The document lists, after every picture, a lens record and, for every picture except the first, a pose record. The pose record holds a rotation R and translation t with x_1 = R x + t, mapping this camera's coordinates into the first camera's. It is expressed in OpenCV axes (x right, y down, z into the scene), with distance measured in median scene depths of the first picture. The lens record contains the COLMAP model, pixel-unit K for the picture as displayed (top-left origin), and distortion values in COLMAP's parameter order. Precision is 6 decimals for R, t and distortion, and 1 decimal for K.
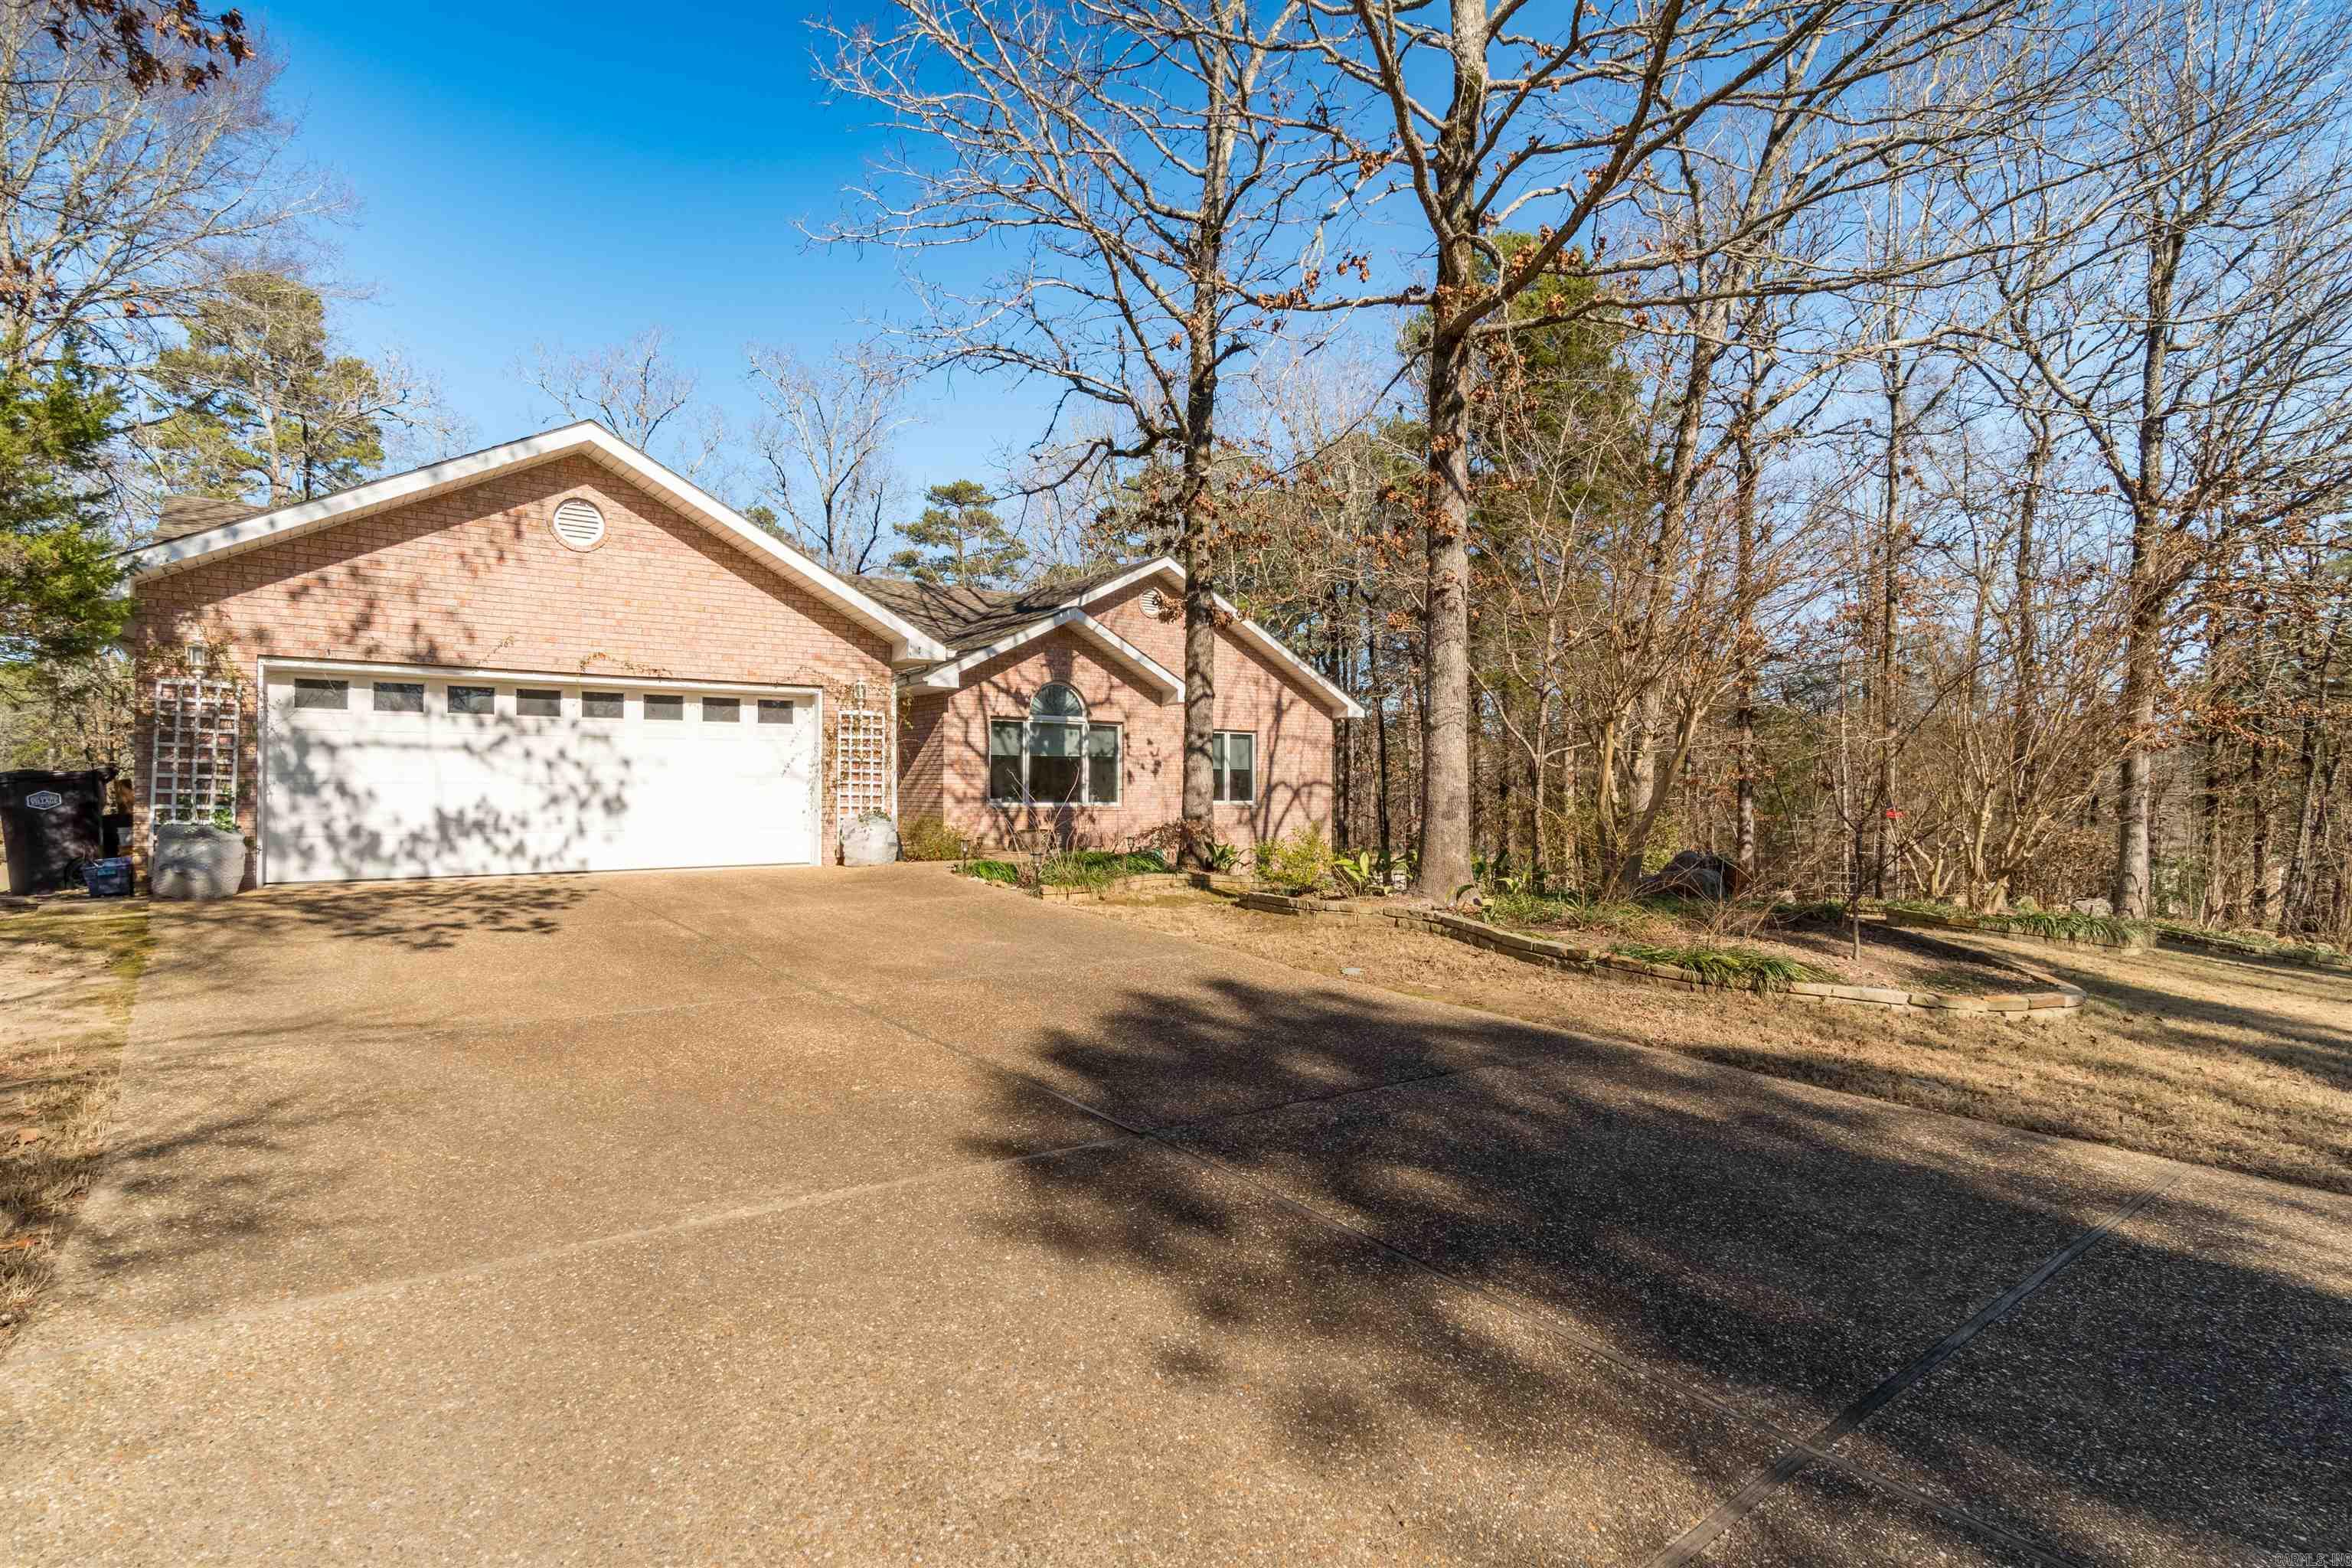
lens RADIAL K [[1186.5, 0, 1178.2], [0, 1186.5, 794.3], [0, 0, 1]] dist [0.001137, 0.000035]
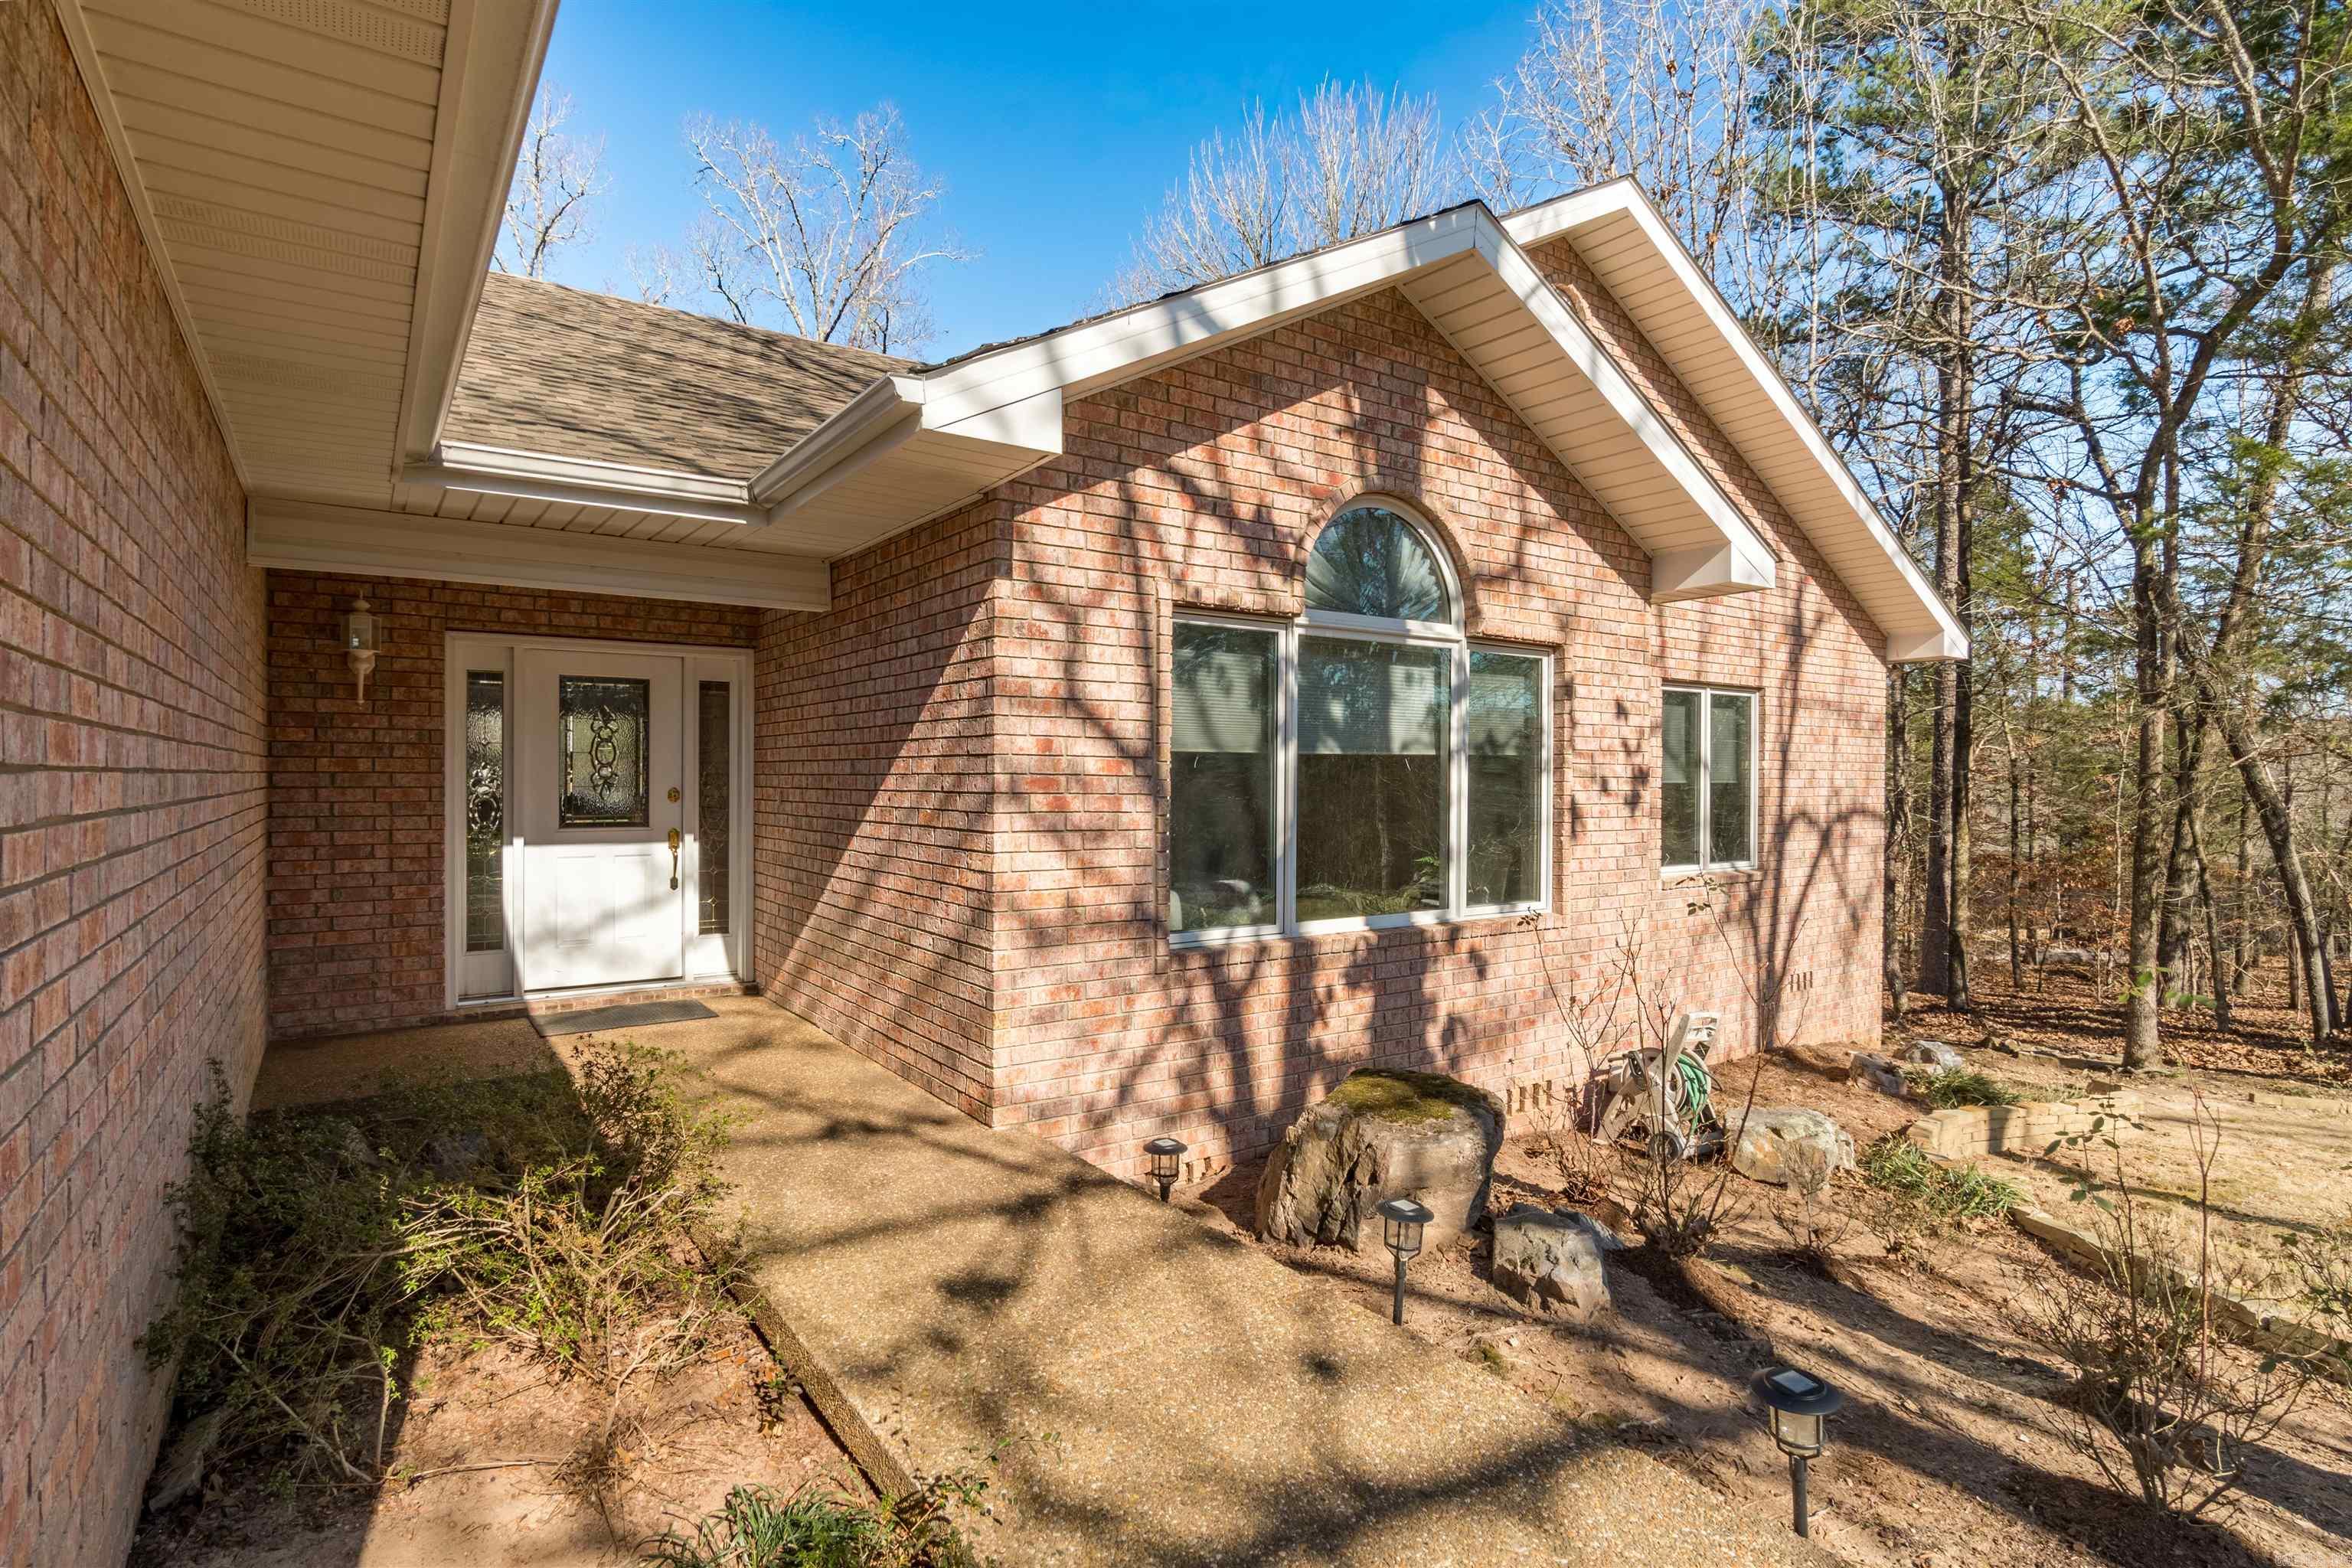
lens RADIAL K [[1186.5, 0, 1174.5], [0, 1186.5, 775.2], [0, 0, 1]] dist [0.001137, 0.000035]
pose [[0.999587, 0.001855, -0.028670, -0.141380], [-0.001928, 0.999995, -0.002525, -0.026118], [0.028665, 0.002579, 0.999586, 0.703795]]
